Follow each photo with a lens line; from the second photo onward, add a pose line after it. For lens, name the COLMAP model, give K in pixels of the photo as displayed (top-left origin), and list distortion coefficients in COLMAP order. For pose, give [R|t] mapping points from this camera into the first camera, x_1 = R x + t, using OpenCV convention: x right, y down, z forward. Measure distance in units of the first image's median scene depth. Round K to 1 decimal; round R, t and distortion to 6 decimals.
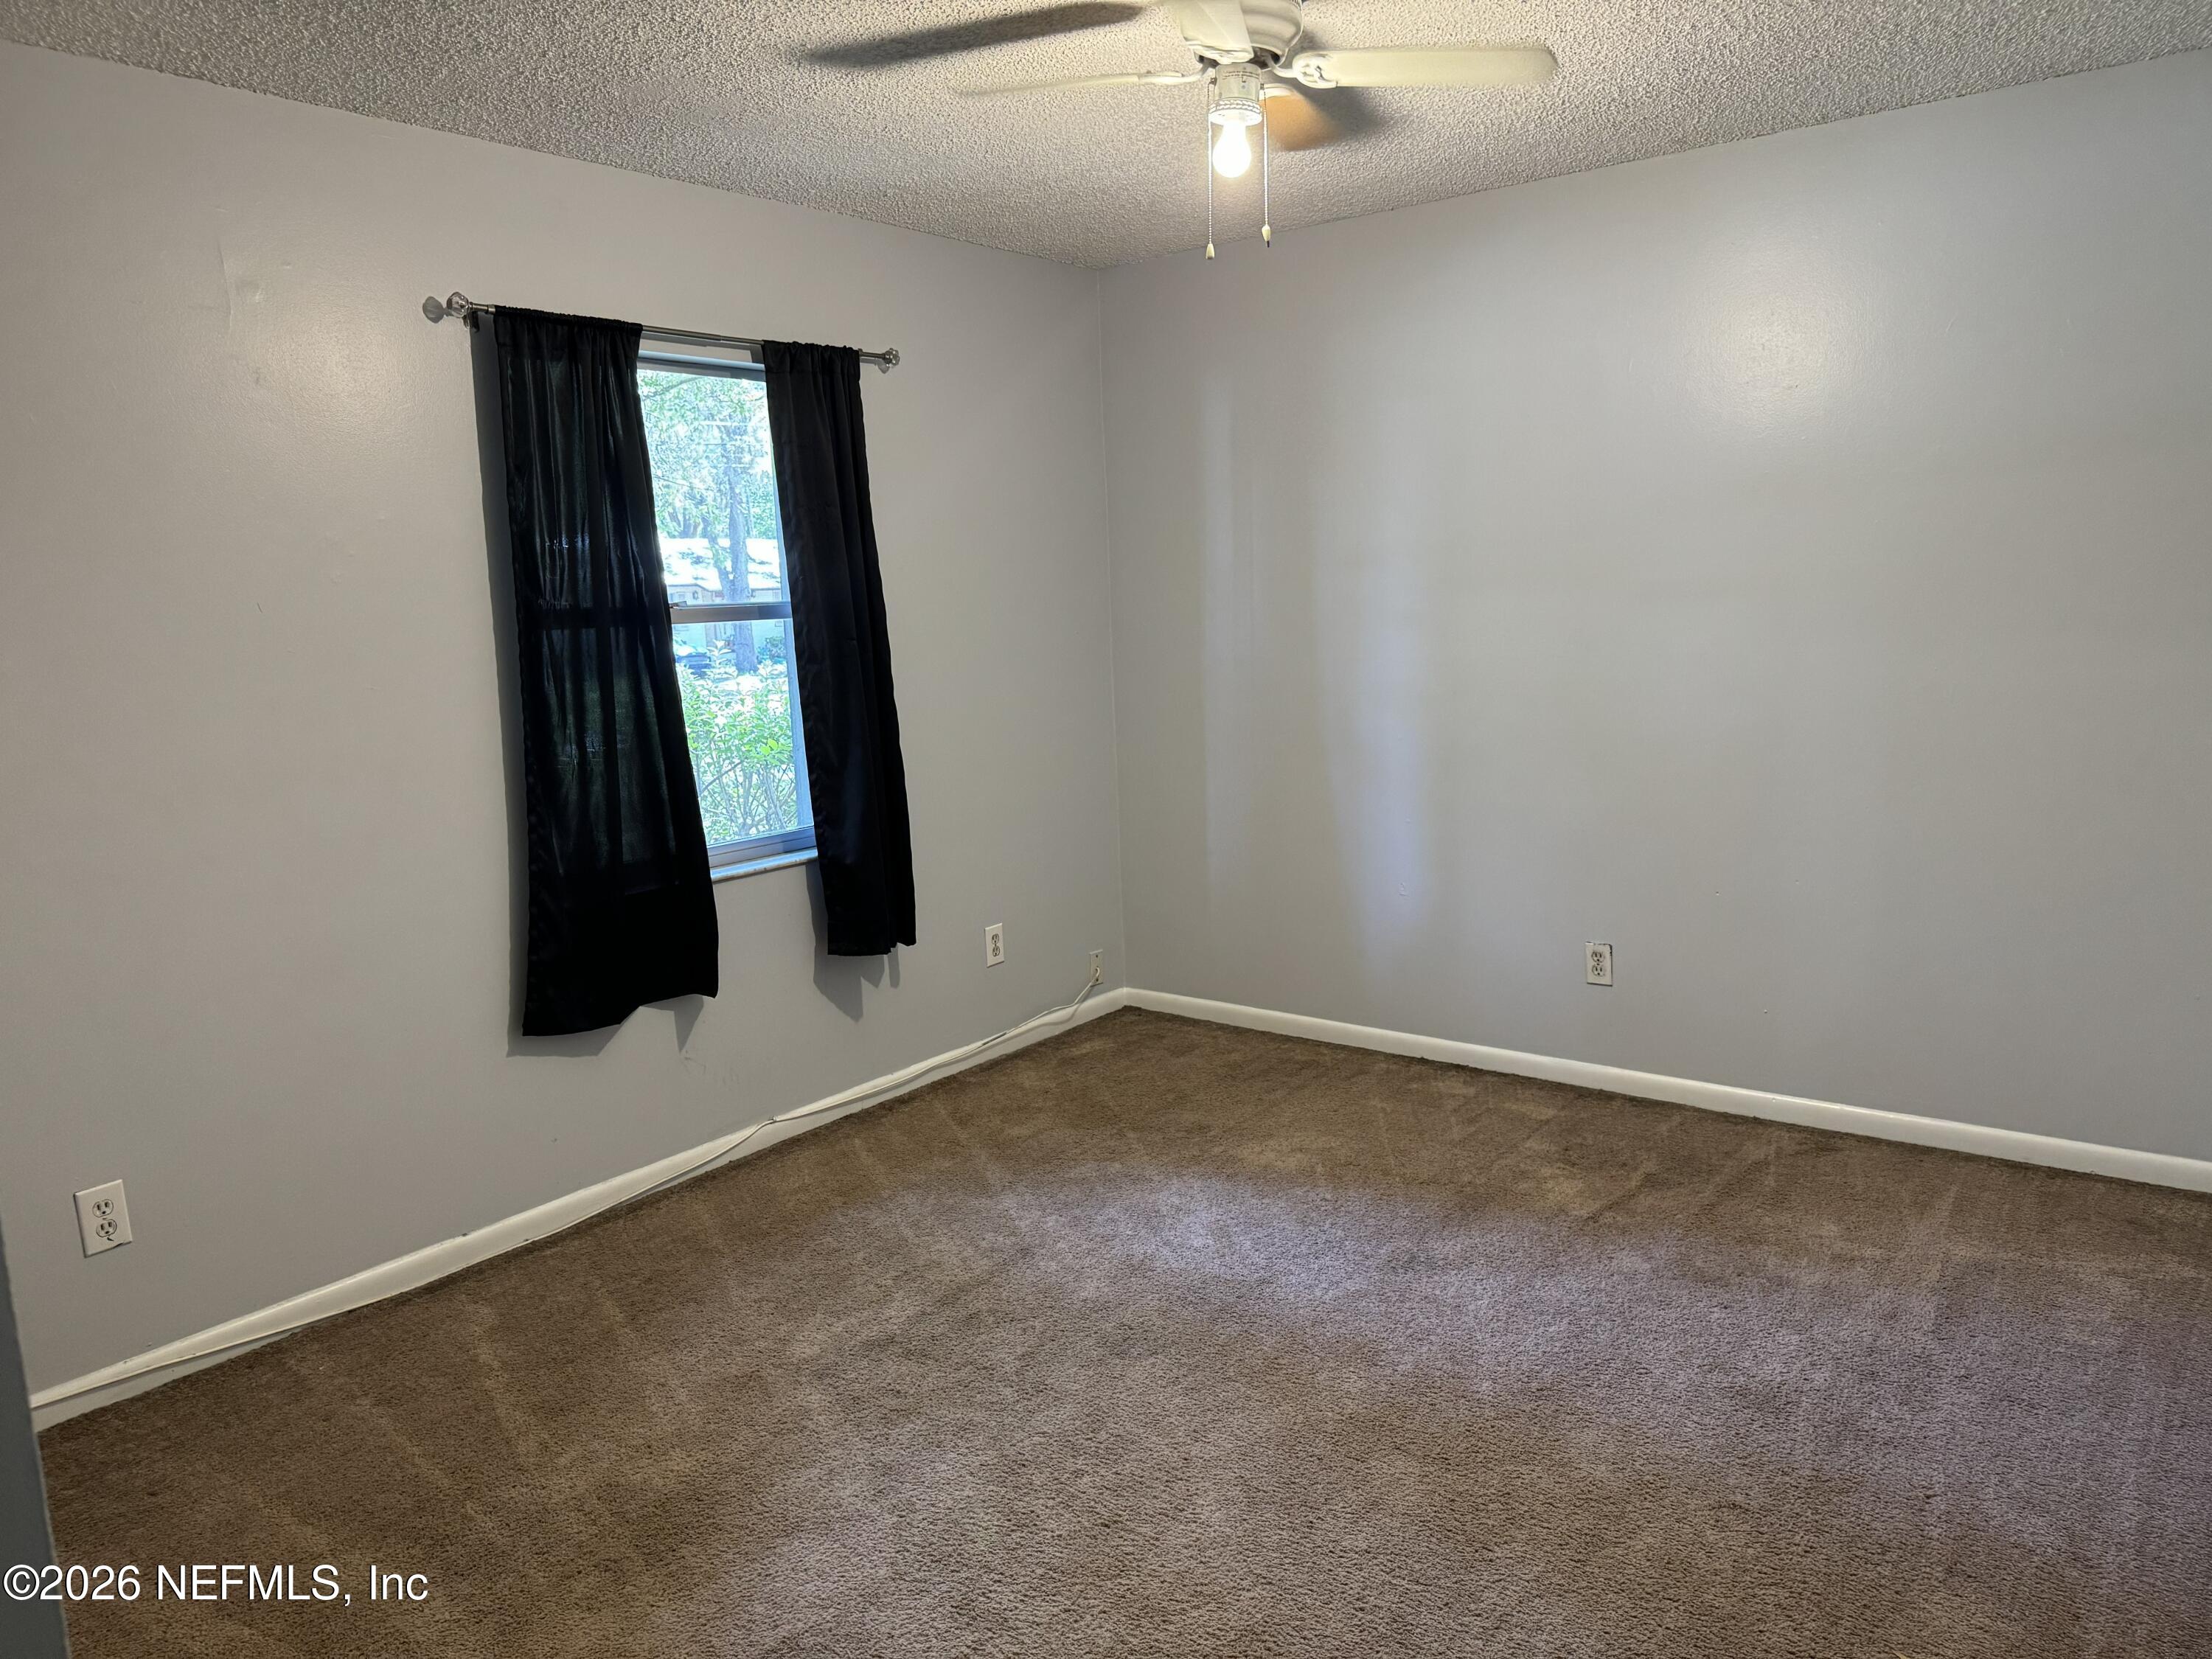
lens RADIAL K [[1542.7, 0, 1104.6], [0, 1542.7, 828.9], [0, 0, 1]] dist [0.048034, -0.064089]
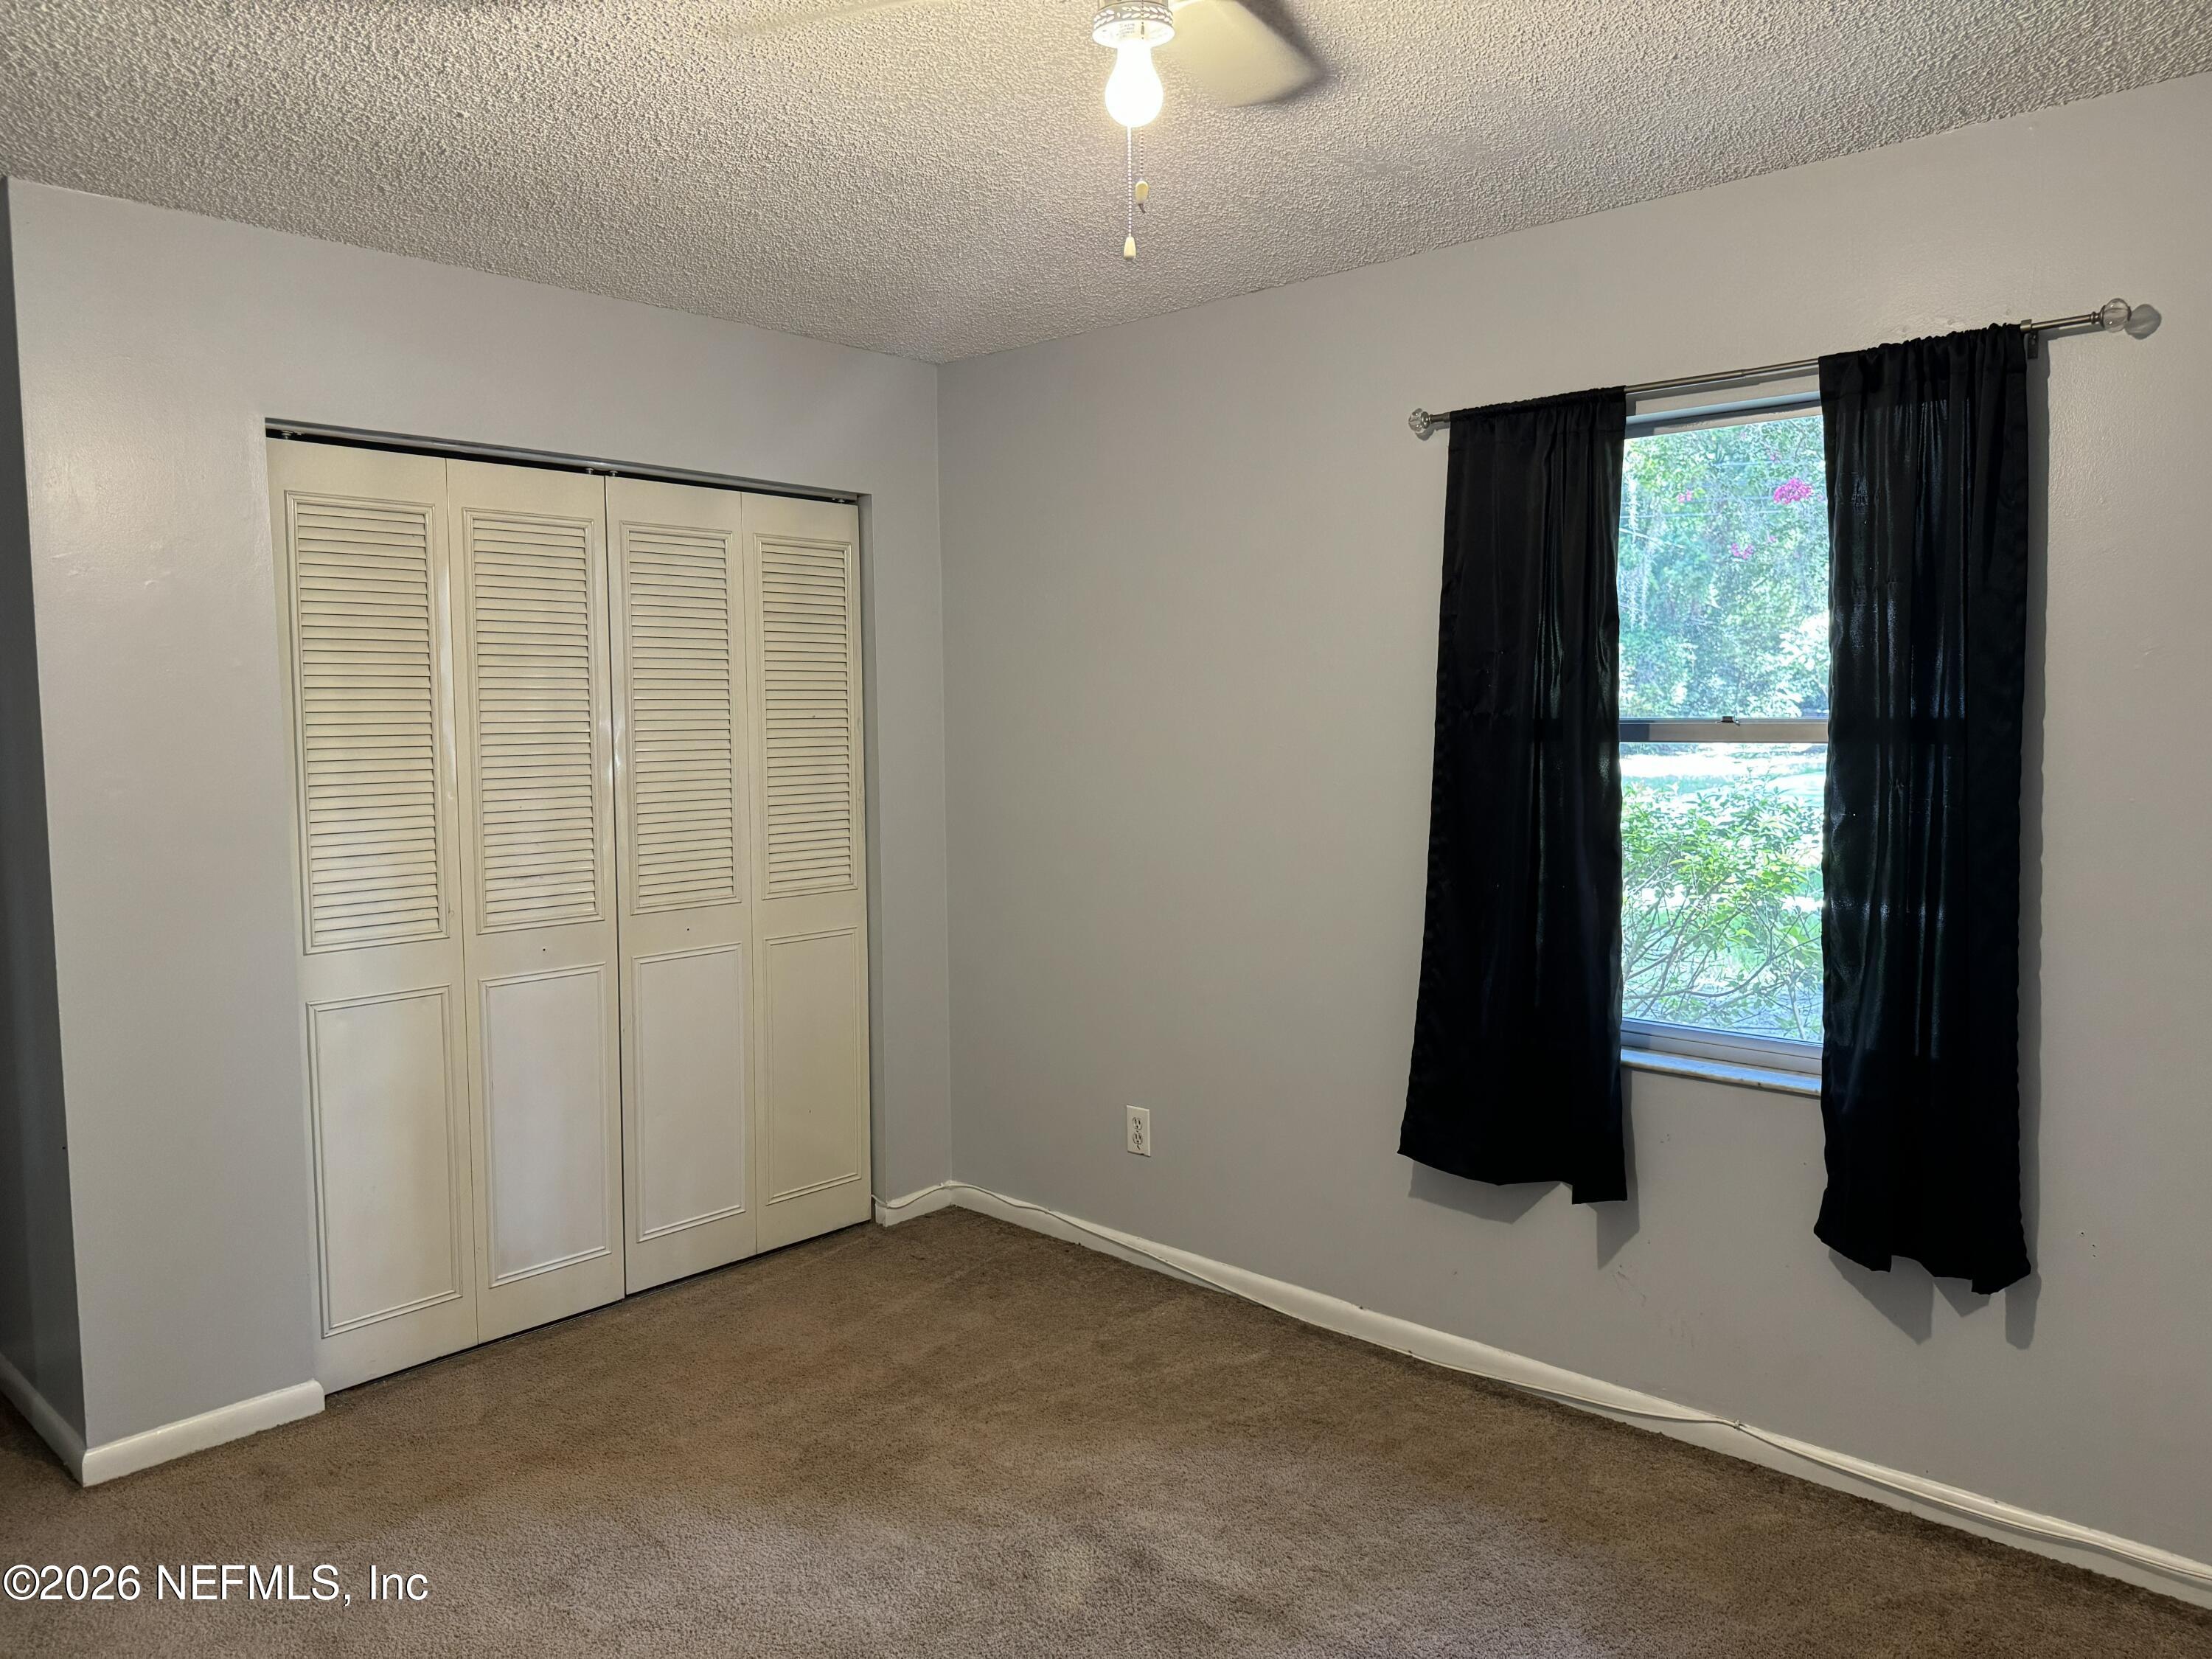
lens RADIAL K [[1542.7, 0, 1095.2], [0, 1542.7, 805.4], [0, 0, 1]] dist [0.048034, -0.064089]
pose [[-0.079636, 0.106521, -0.991116, 0.596568], [-0.146225, 0.982270, 0.117319, -0.165298], [0.986041, 0.154269, -0.062649, 0.833460]]
